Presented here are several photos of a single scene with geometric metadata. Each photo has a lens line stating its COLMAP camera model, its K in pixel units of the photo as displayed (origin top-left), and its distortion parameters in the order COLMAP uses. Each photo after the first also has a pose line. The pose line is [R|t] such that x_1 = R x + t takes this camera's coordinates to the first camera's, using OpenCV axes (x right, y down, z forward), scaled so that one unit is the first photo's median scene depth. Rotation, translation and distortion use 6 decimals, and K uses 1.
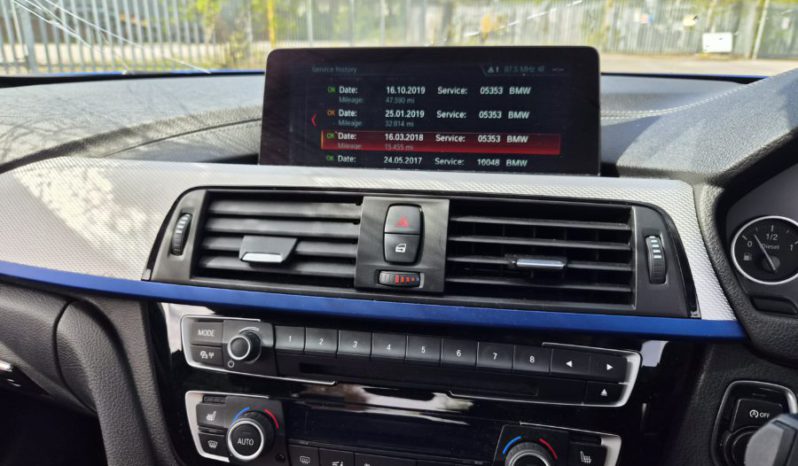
lens RADIAL K [[540.2, 0, 406.6], [0, 540.2, 229.3], [0, 0, 1]] dist [0.064245, -0.048256]
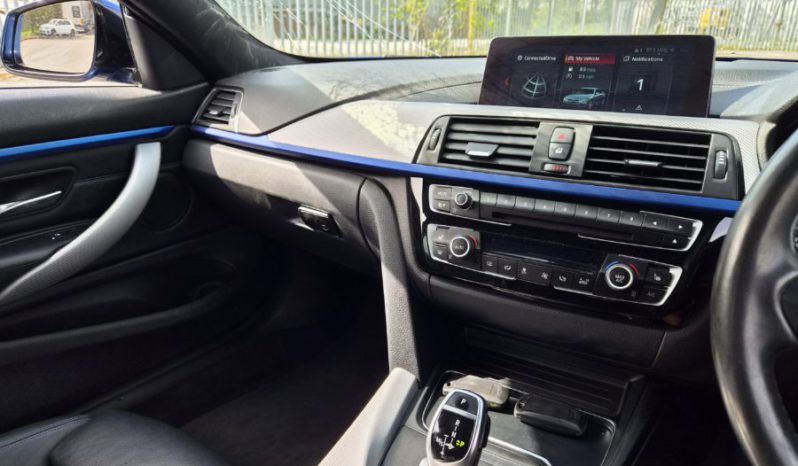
lens RADIAL K [[540.2, 0, 405.0], [0, 540.2, 218.6], [0, 0, 1]] dist [0.064245, -0.048256]
pose [[0.942899, 0.114107, -0.312925, 0.086748], [-0.117776, 0.993014, 0.007219, 0.274517], [0.311562, 0.030048, 0.949750, -0.738479]]
